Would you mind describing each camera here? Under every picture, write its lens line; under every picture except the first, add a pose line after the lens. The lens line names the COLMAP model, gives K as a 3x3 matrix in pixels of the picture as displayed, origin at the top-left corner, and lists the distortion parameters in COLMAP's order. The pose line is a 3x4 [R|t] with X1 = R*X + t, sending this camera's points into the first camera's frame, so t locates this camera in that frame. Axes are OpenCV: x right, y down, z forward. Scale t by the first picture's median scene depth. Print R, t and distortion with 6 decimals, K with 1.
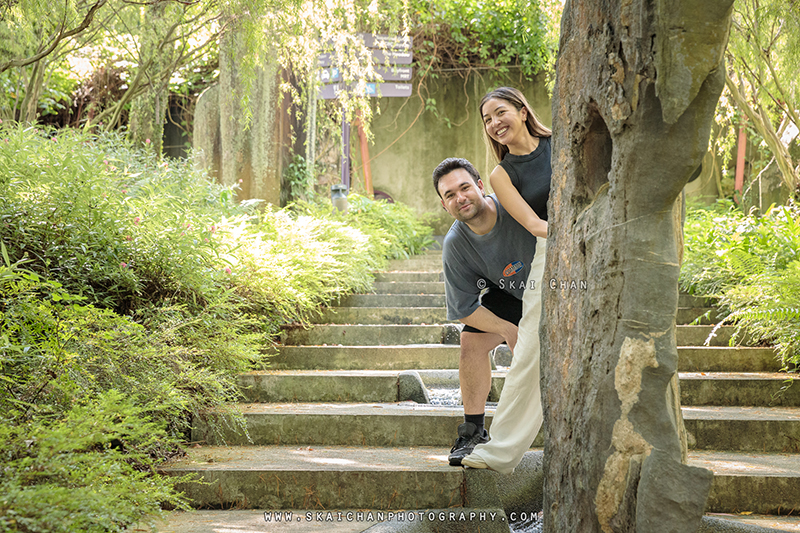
lens RADIAL K [[1313.7, 0, 400.0], [0, 1313.7, 252.9], [0, 0, 1]] dist [0.144981, 0.035781]
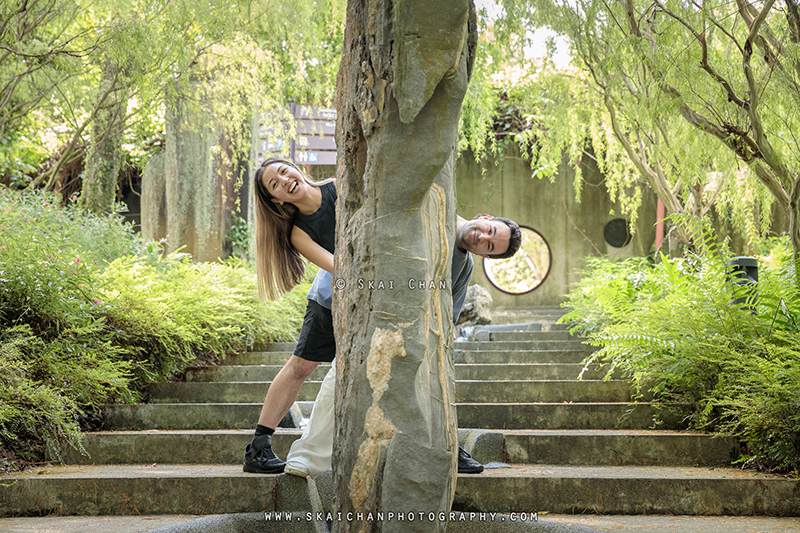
lens RADIAL K [[1235.3, 0, 412.1], [0, 1235.3, 267.5], [0, 0, 1]] dist [0.109650, 0.088736]
pose [[0.999973, -0.004786, 0.005513, 0.152791], [0.005072, 0.998579, -0.053042, 0.053486], [-0.005251, 0.053069, 0.998577, 0.010592]]
